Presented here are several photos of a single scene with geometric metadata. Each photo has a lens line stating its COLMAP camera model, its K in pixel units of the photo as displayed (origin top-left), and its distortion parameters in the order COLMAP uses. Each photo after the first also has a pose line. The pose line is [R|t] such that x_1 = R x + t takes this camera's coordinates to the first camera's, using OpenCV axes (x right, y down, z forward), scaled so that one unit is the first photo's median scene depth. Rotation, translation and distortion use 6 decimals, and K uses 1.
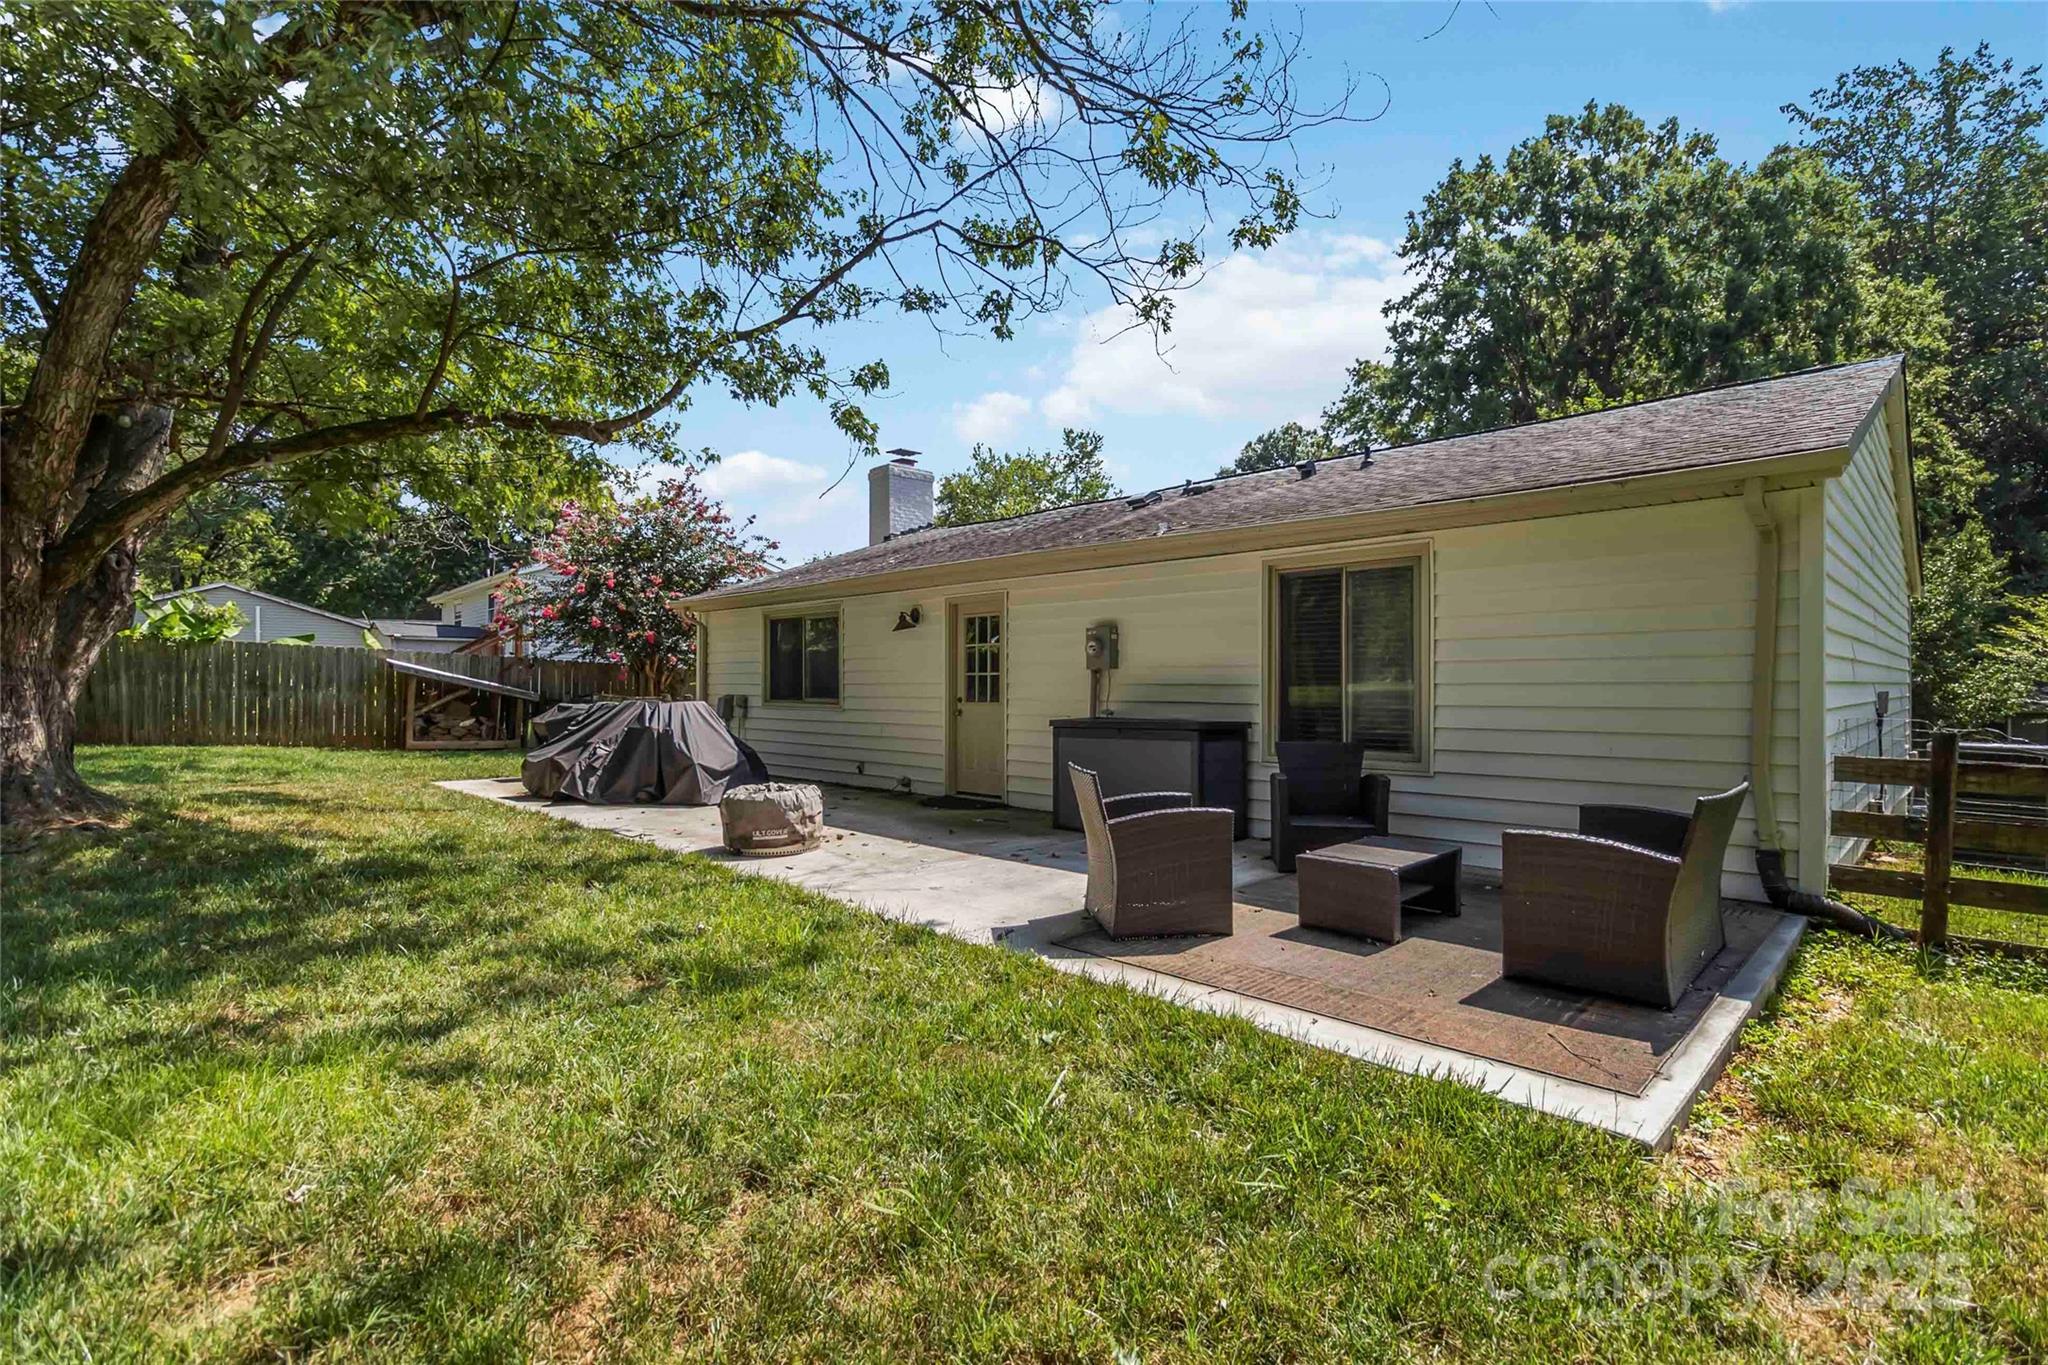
lens RADIAL K [[953.7, 0, 1024.0], [0, 953.7, 682.5], [0, 0, 1]] dist [0.003013, 0.000710]
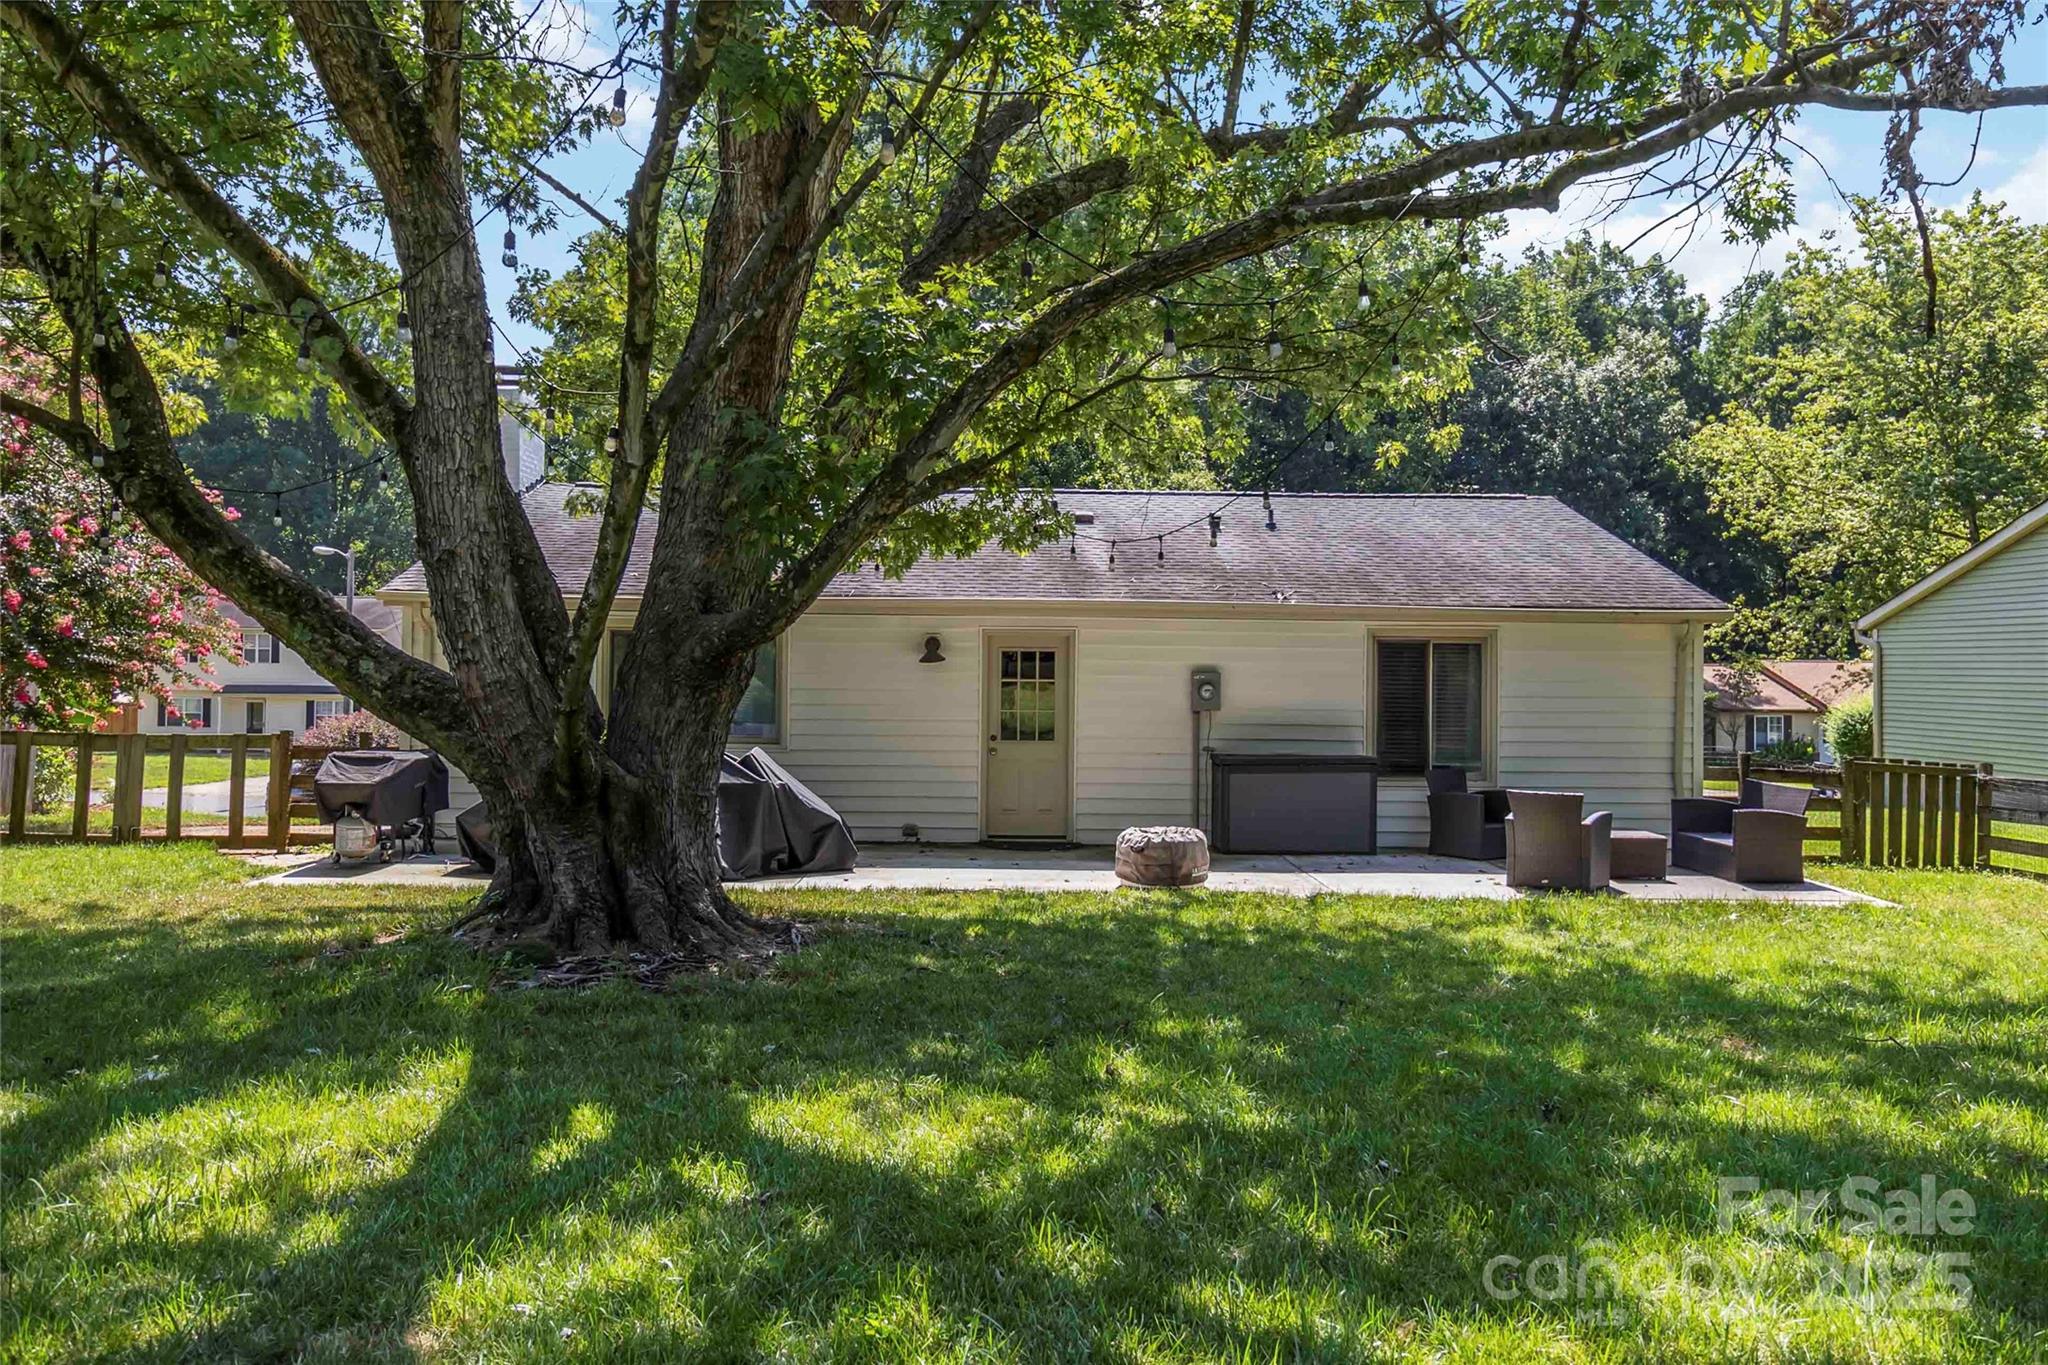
lens RADIAL K [[1527.6, 0, 1024.0], [0, 1527.6, 682.5], [0, 0, 1]] dist [0.011514, 0.003484]
pose [[0.686641, 0.002106, 0.726994, -1.165878], [-0.013181, 0.999867, 0.009553, -0.052080], [-0.726878, -0.016142, 0.686577, -0.054669]]
